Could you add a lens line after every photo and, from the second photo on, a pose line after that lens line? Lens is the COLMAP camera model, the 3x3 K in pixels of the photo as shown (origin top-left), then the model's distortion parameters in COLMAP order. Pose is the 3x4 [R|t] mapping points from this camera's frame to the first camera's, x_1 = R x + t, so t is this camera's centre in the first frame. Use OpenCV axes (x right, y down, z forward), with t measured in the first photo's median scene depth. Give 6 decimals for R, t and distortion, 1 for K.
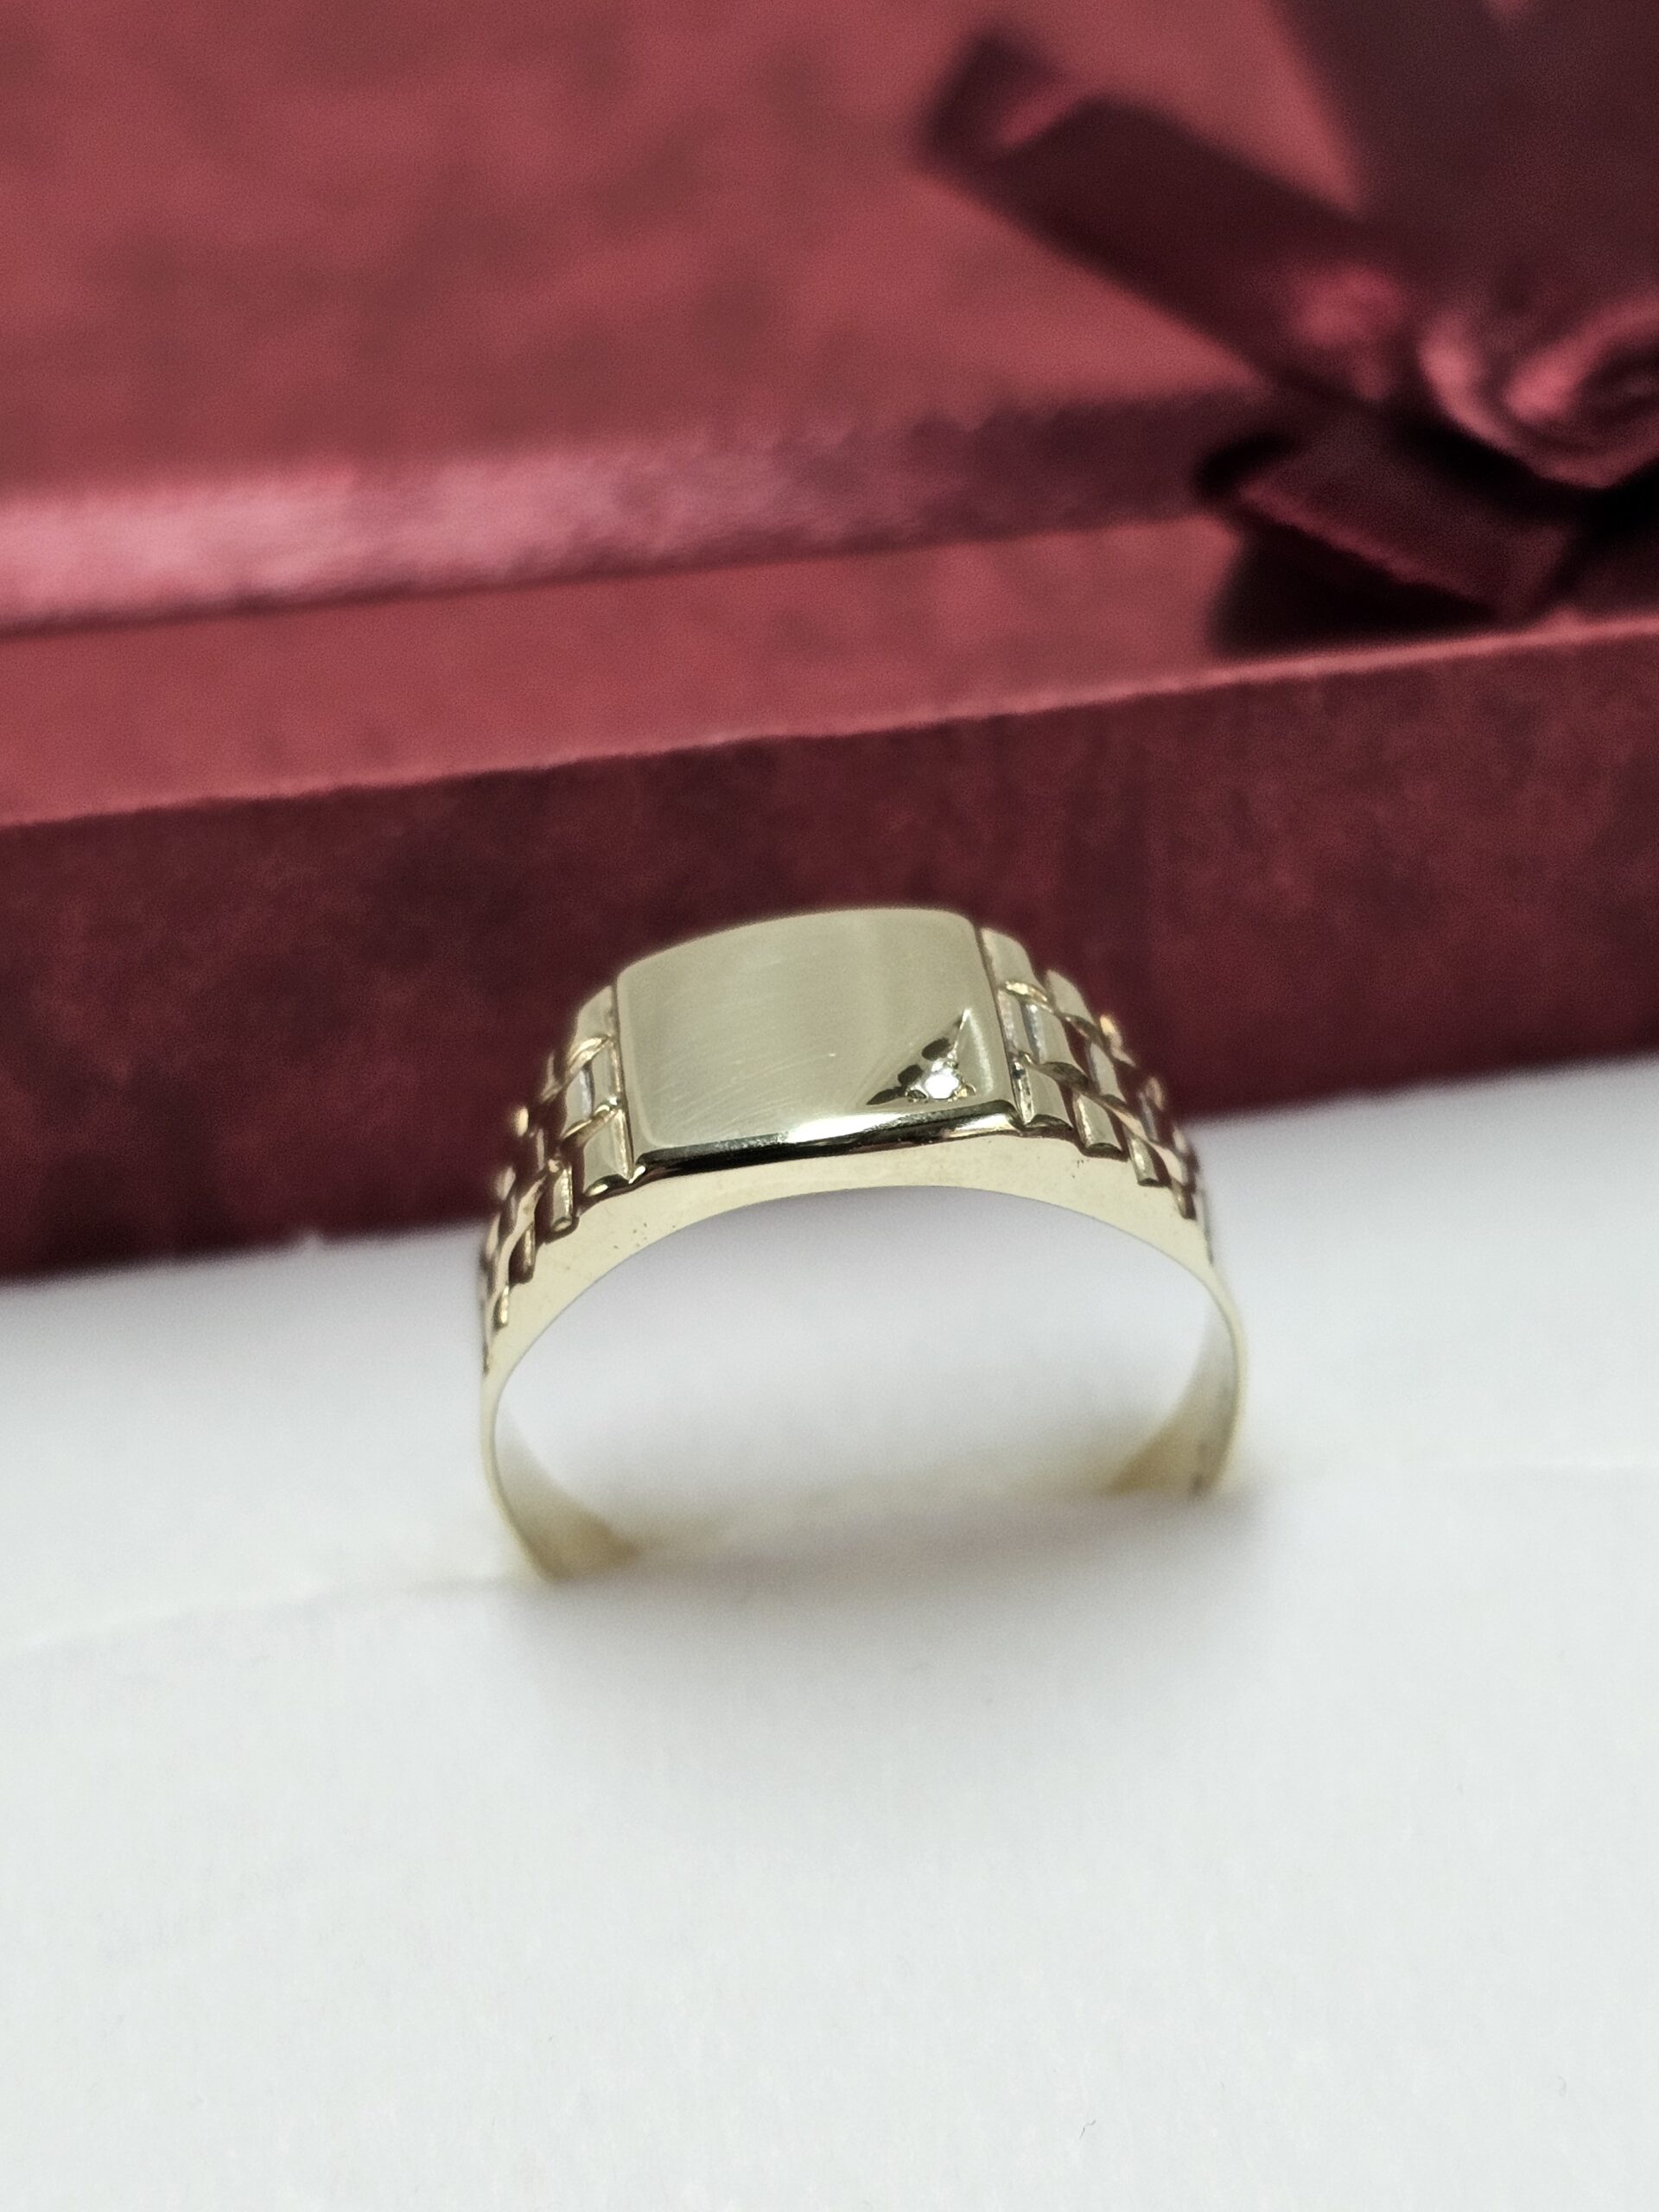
lens RADIAL K [[4082.1, 0, 829.5], [0, 4082.1, 1106.0], [0, 0, 1]] dist [0.460279, -4.725865]
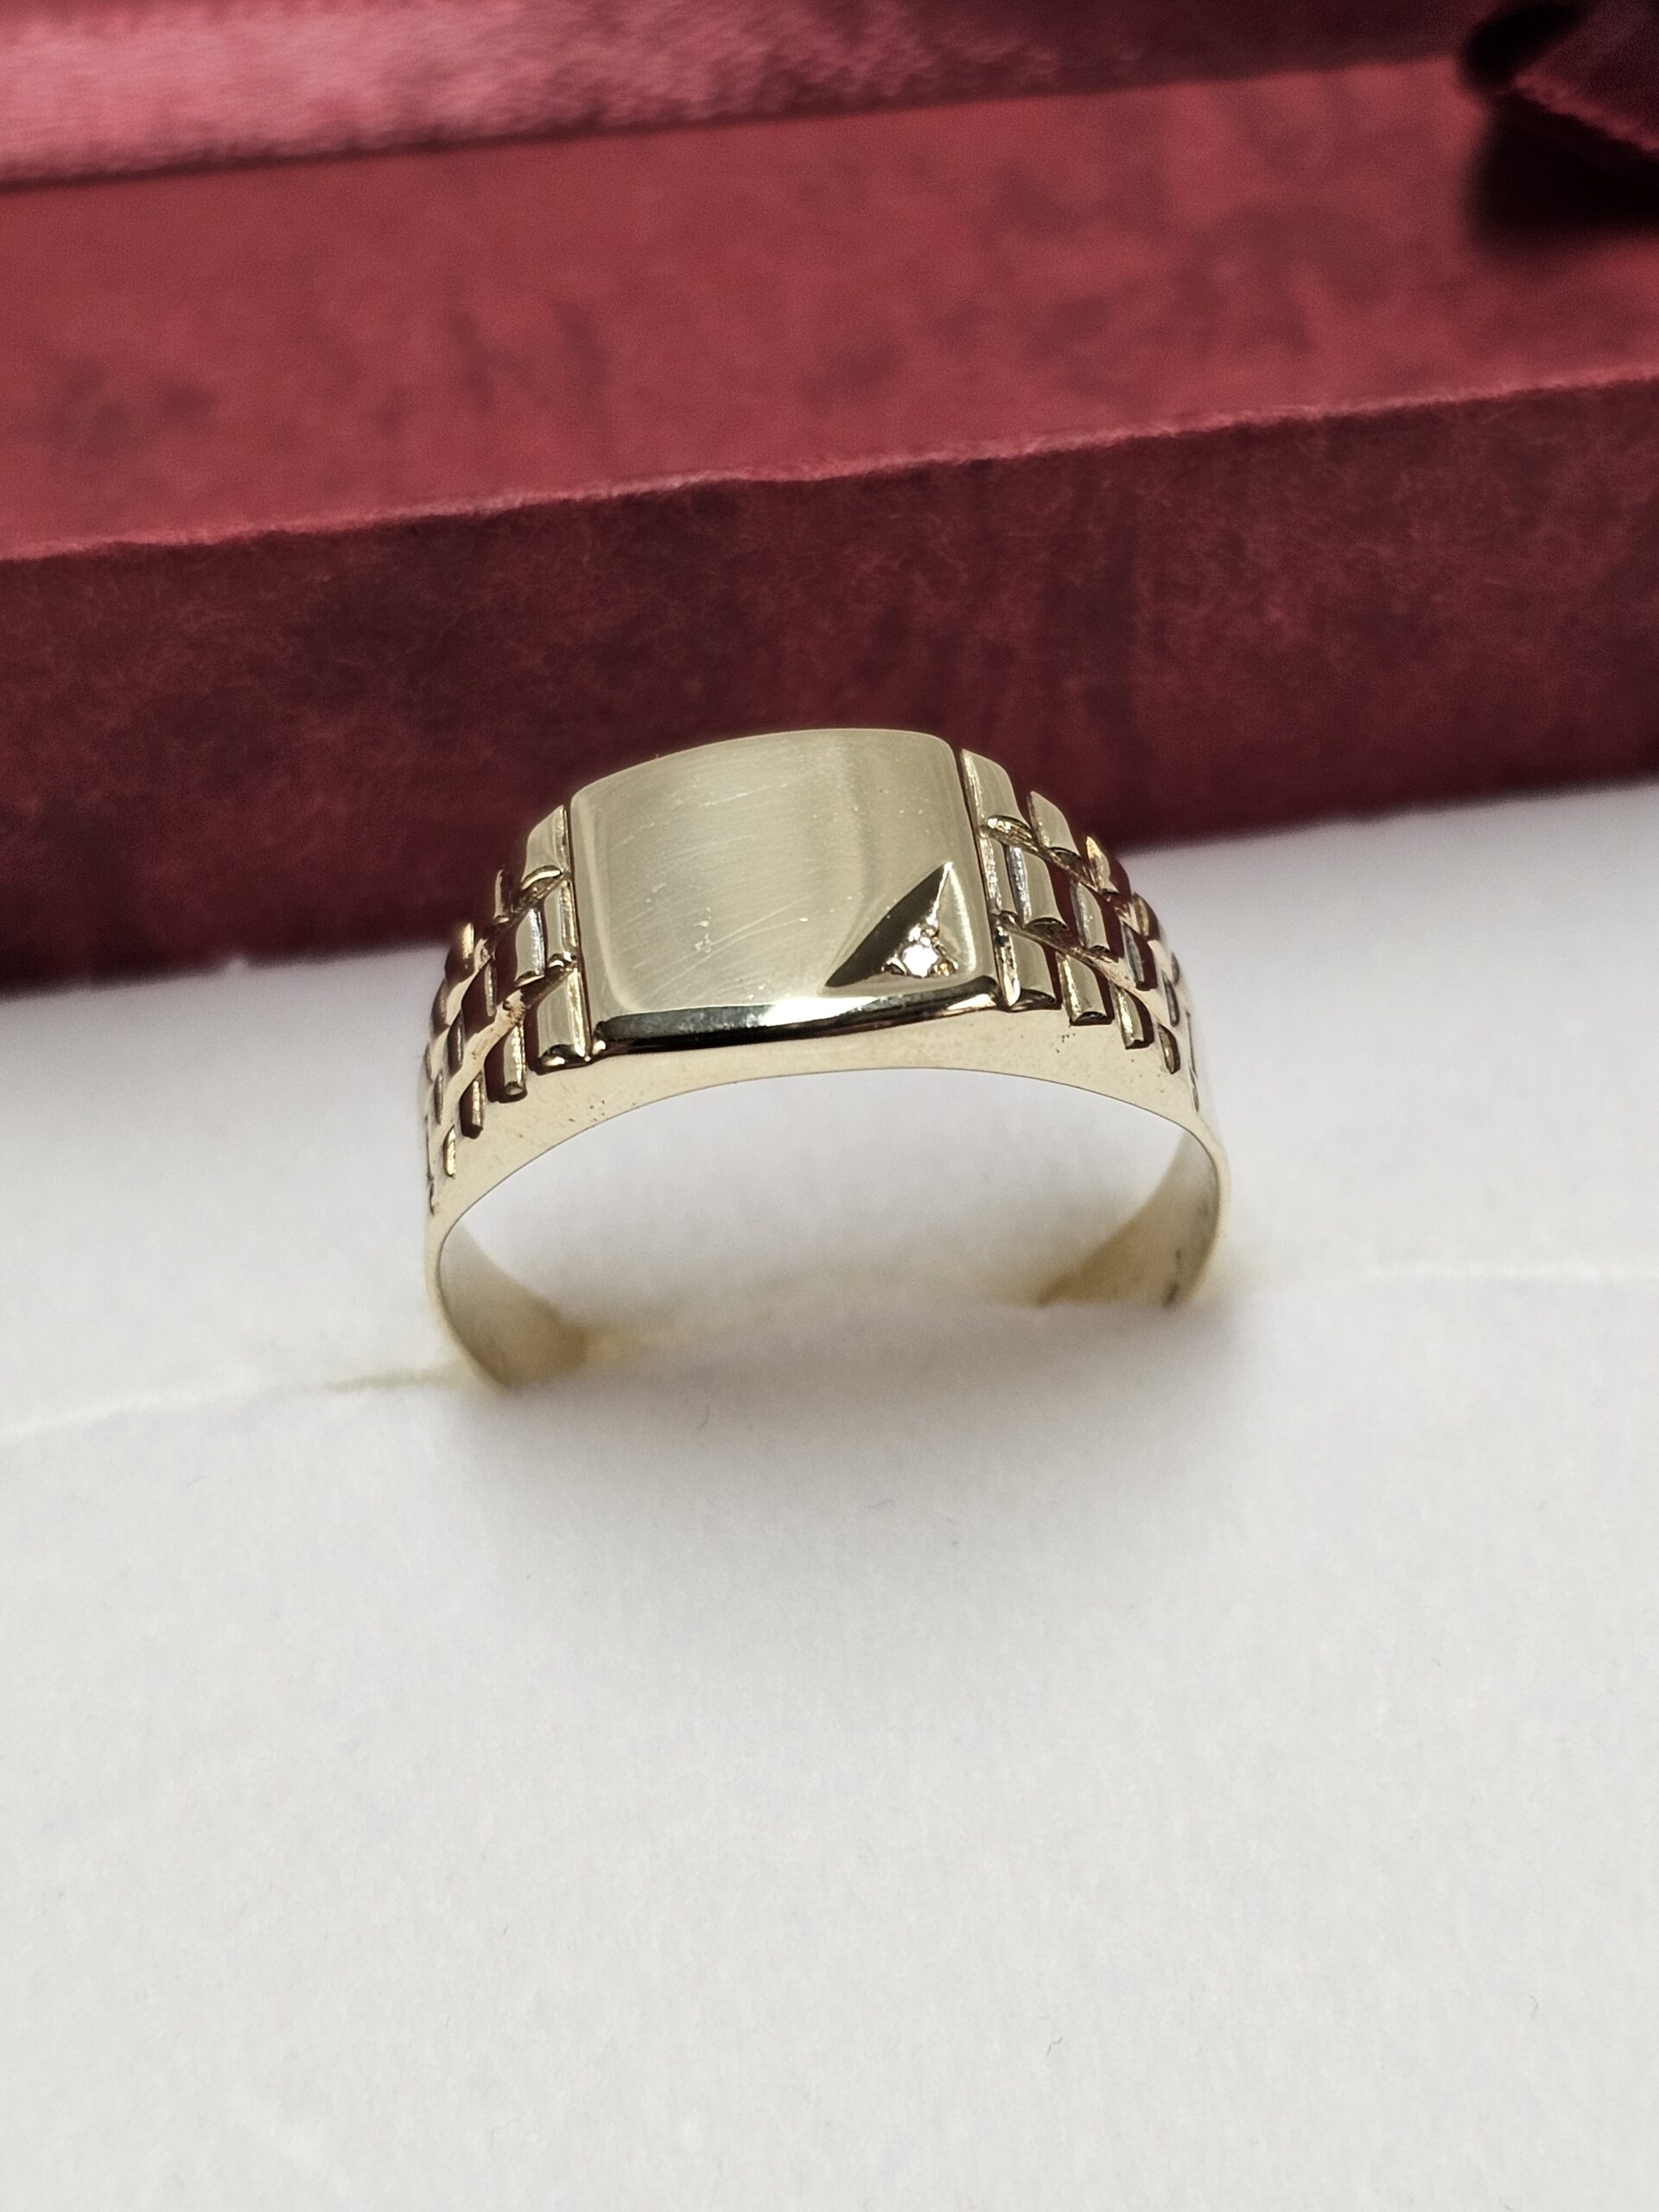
lens RADIAL K [[4082.1, 0, 829.5], [0, 4082.1, 1106.0], [0, 0, 1]] dist [0.460279, -4.725865]
pose [[0.999647, 0.008690, 0.025117, -0.015760], [-0.013430, 0.980674, 0.195190, -0.146493], [-0.022935, -0.195458, 0.980444, 0.070712]]
